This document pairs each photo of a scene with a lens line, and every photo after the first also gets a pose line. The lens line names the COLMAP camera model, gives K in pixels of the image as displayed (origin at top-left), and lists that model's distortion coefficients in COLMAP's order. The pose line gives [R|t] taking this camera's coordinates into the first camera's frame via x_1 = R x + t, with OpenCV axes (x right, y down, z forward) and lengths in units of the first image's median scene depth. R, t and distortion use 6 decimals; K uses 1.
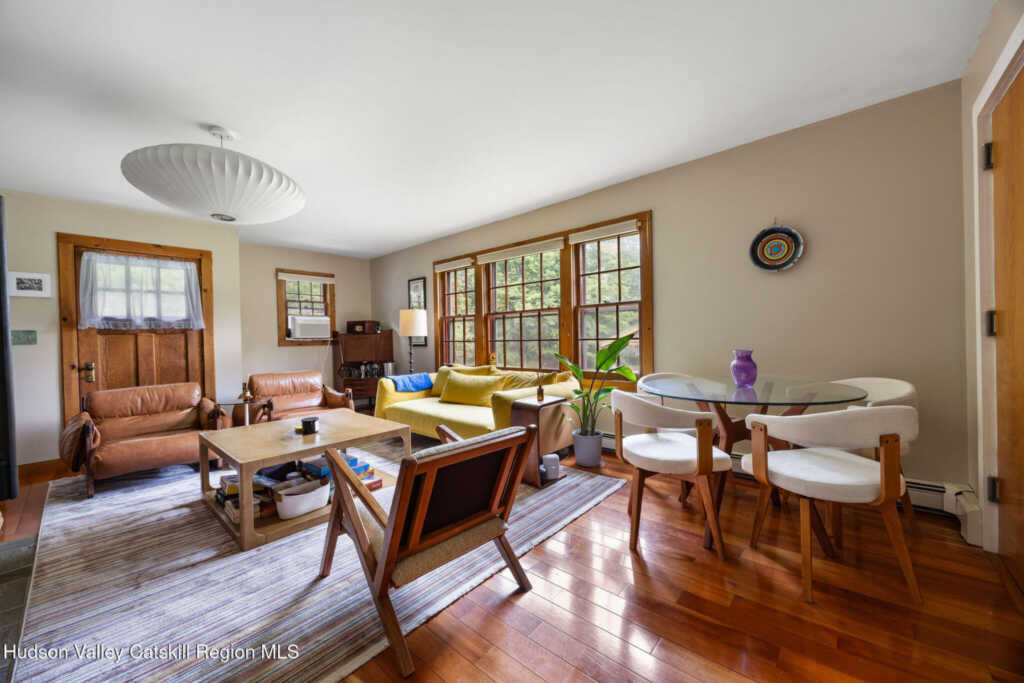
lens RADIAL K [[390.4, 0, 512.0], [0, 390.4, 341.5], [0, 0, 1]] dist [-0.000542, 0.000044]
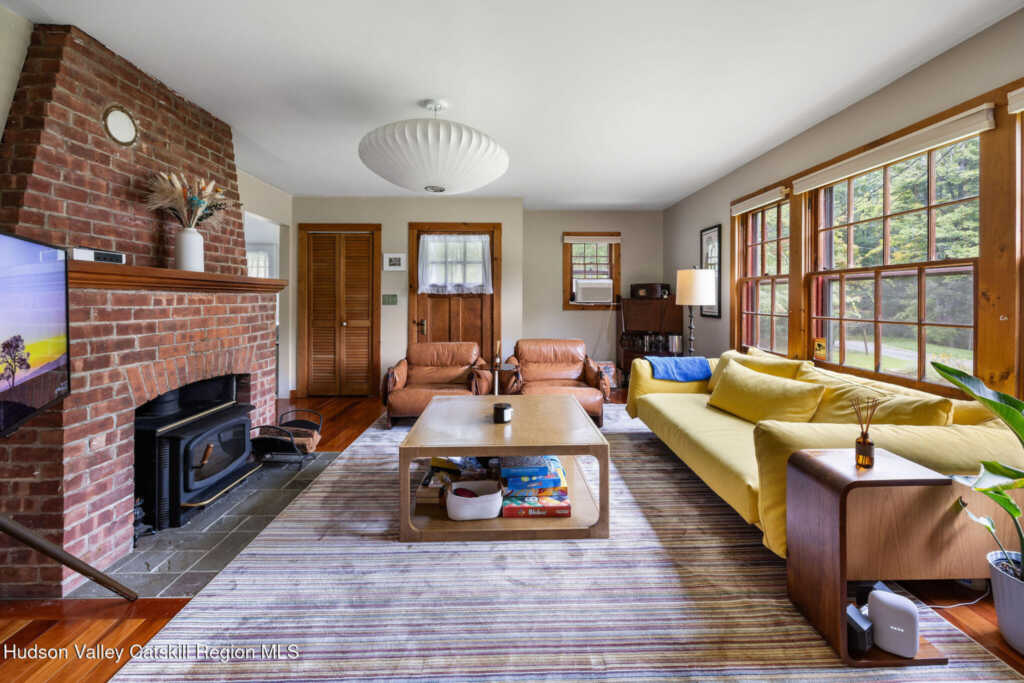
lens RADIAL K [[405.7, 0, 512.2], [0, 405.7, 296.1], [0, 0, 1]] dist [-0.001557, -0.000336]
pose [[0.678521, 0.017385, -0.734375, 0.132193], [-0.023654, 0.999719, 0.001812, -0.038724], [0.734200, 0.016141, 0.678742, 0.350014]]
